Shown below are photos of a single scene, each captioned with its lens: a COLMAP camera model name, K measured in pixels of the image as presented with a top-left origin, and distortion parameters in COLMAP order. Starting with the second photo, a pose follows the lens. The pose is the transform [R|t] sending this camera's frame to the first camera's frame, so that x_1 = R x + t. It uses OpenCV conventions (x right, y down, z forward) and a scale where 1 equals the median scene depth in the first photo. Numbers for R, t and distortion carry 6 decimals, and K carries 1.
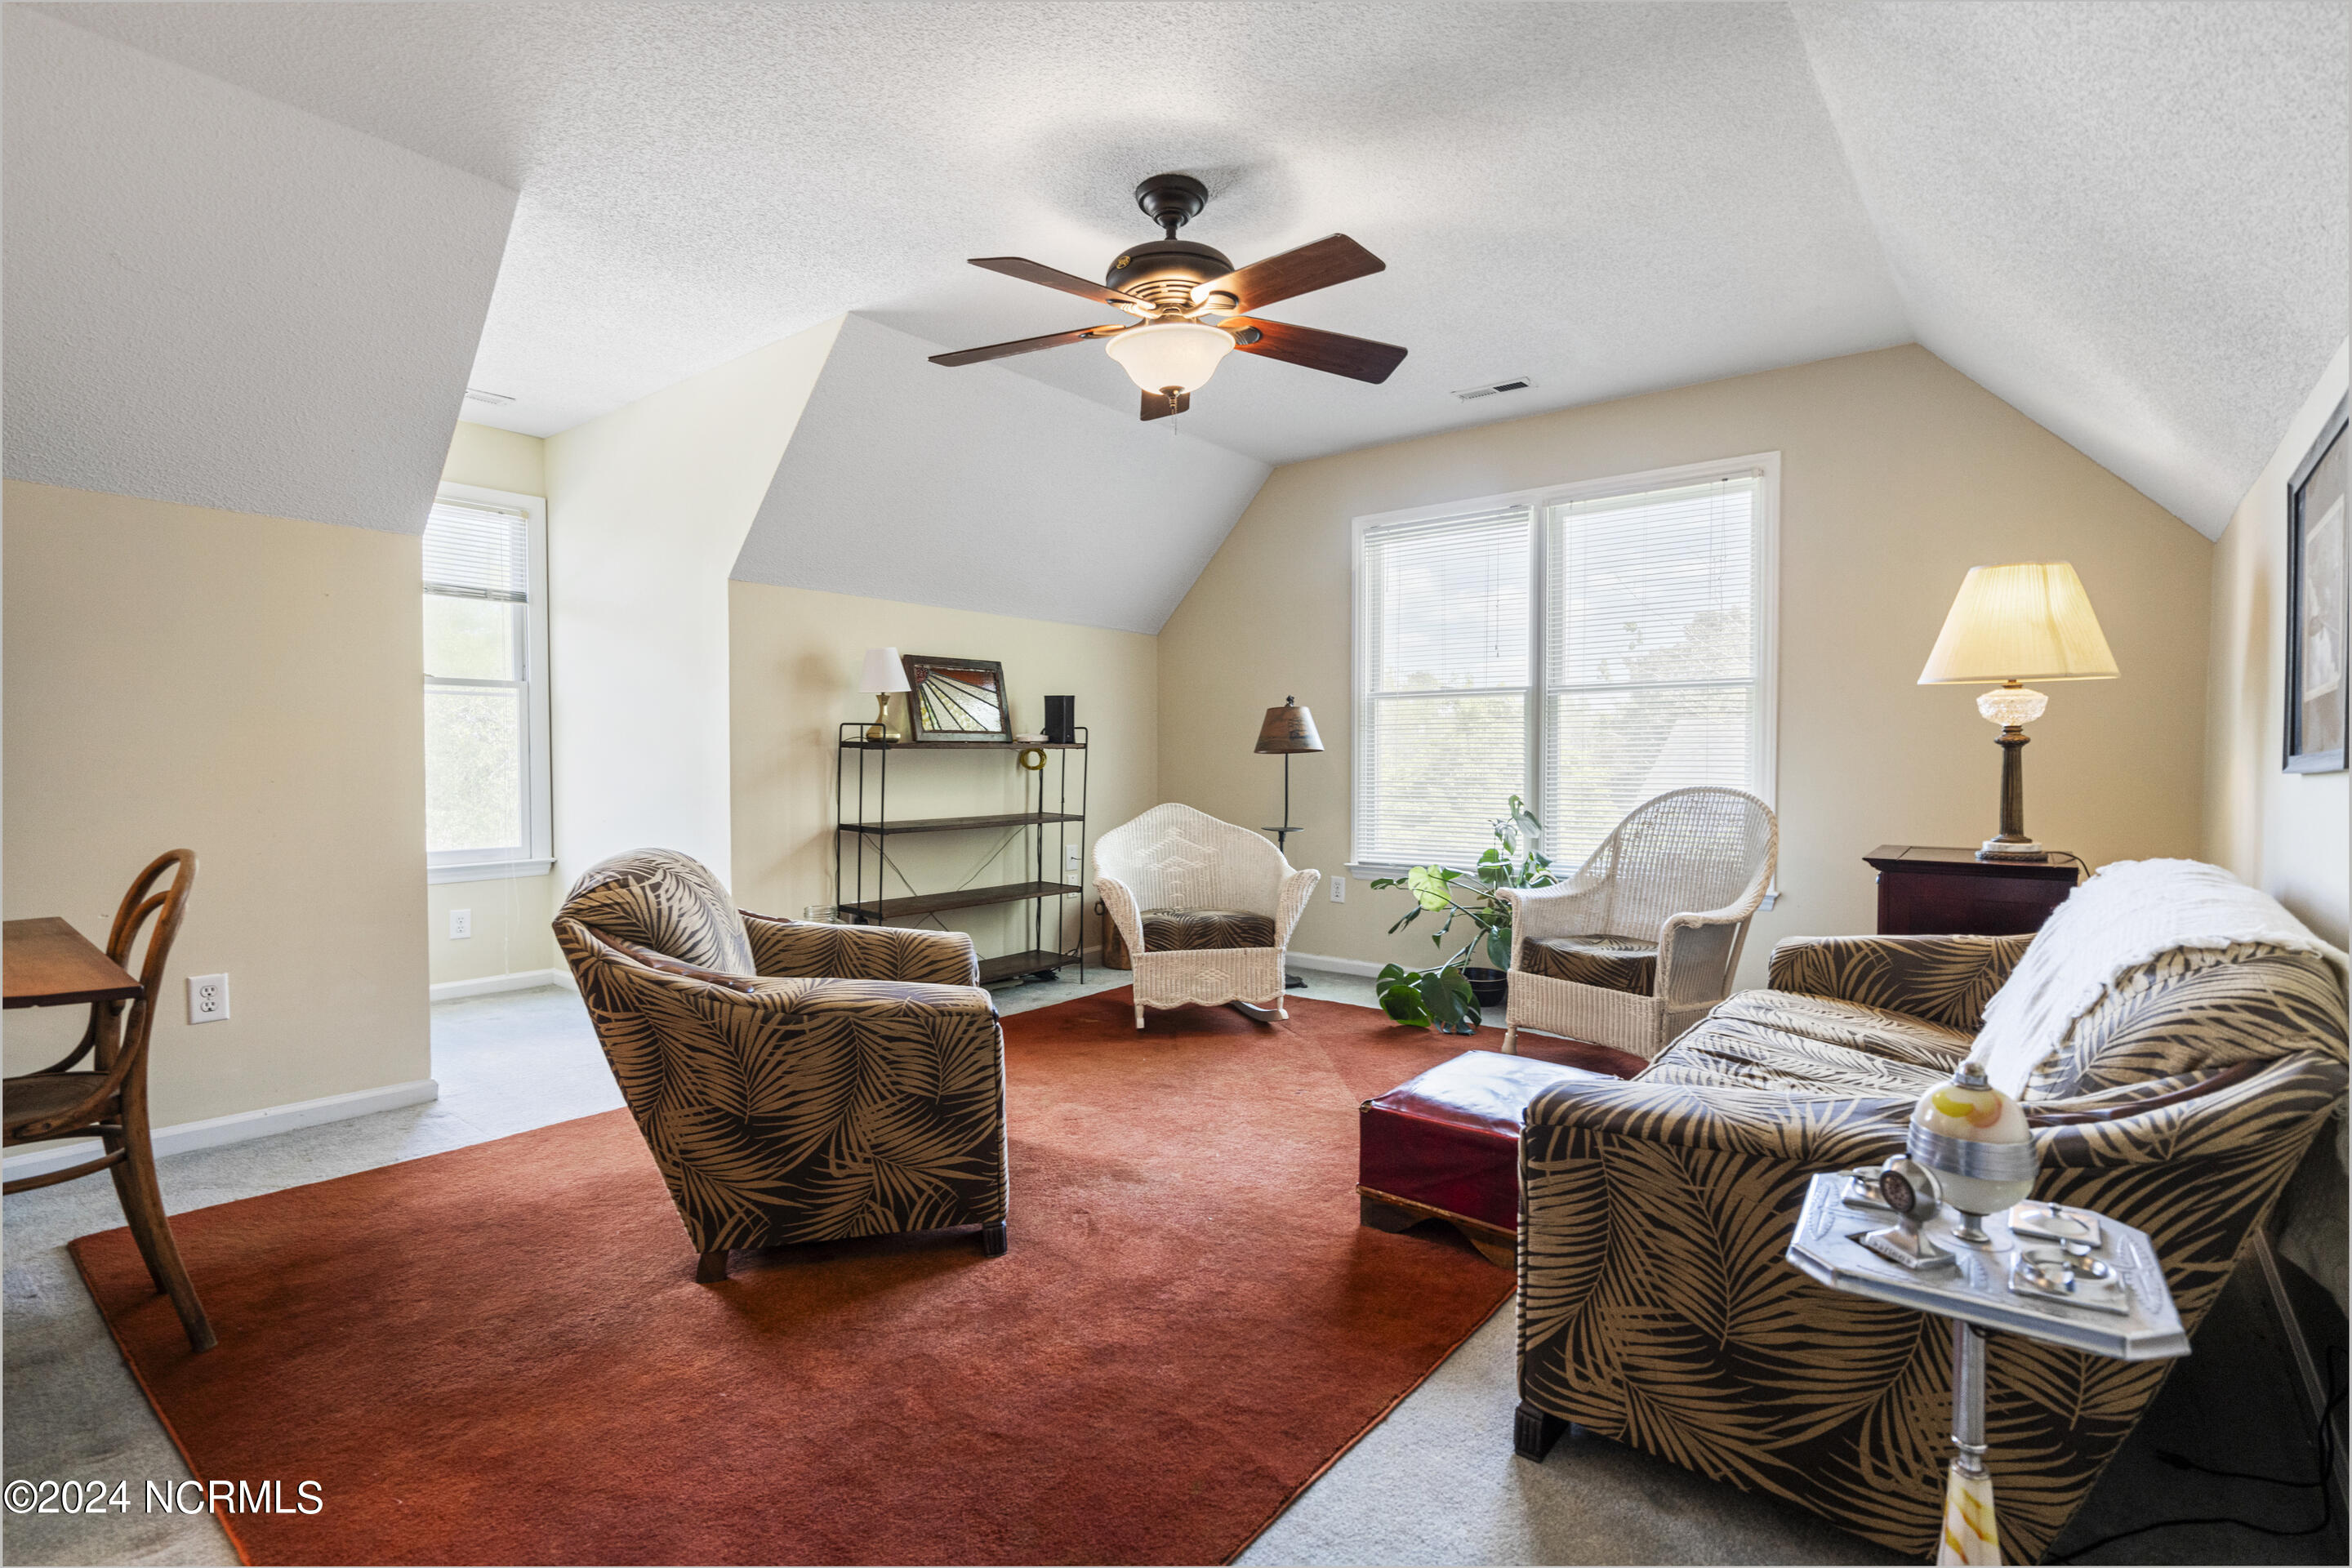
lens RADIAL K [[1131.2, 0, 1176.0], [0, 1131.2, 784.0], [0, 0, 1]] dist [0.001209, 0.000342]
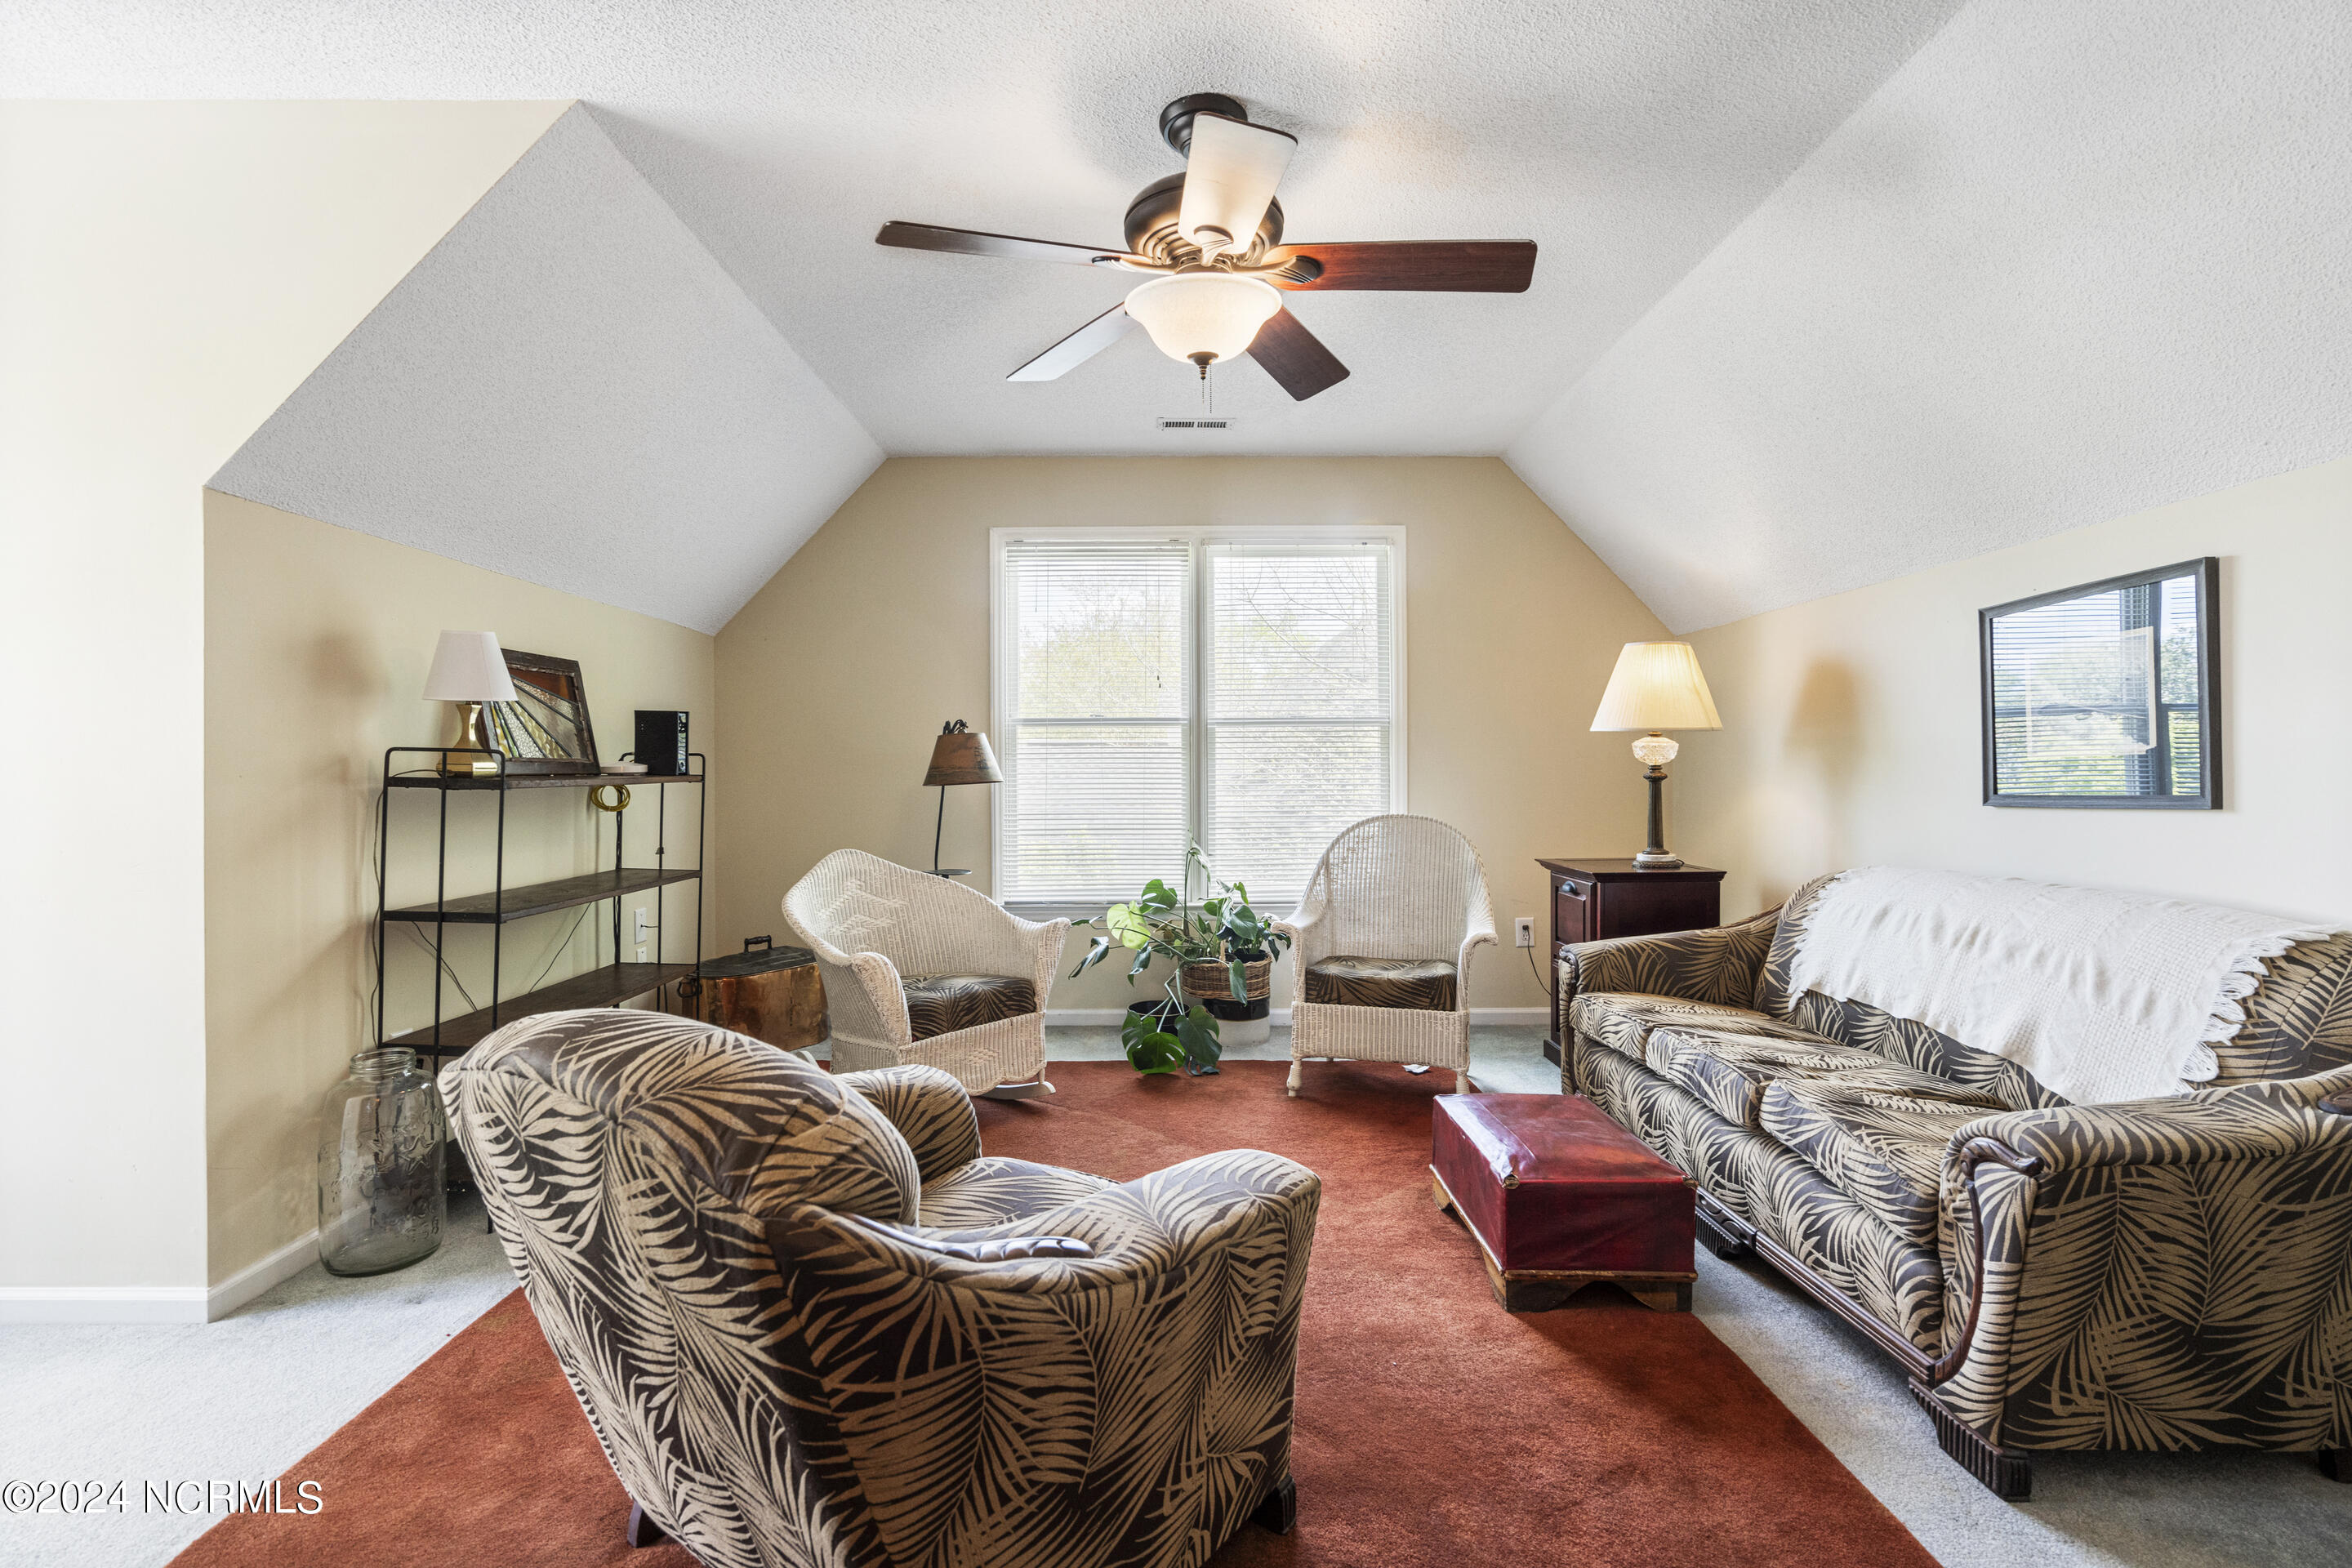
lens RADIAL K [[1081.1, 0, 1169.6], [0, 1081.1, 769.7], [0, 0, 1]] dist [-0.001073, 0.000190]
pose [[0.769521, -0.002269, 0.638618, -0.455272], [0.018026, 0.999672, -0.018170, -0.030894], [-0.638367, 0.025494, 0.769310, 0.364996]]
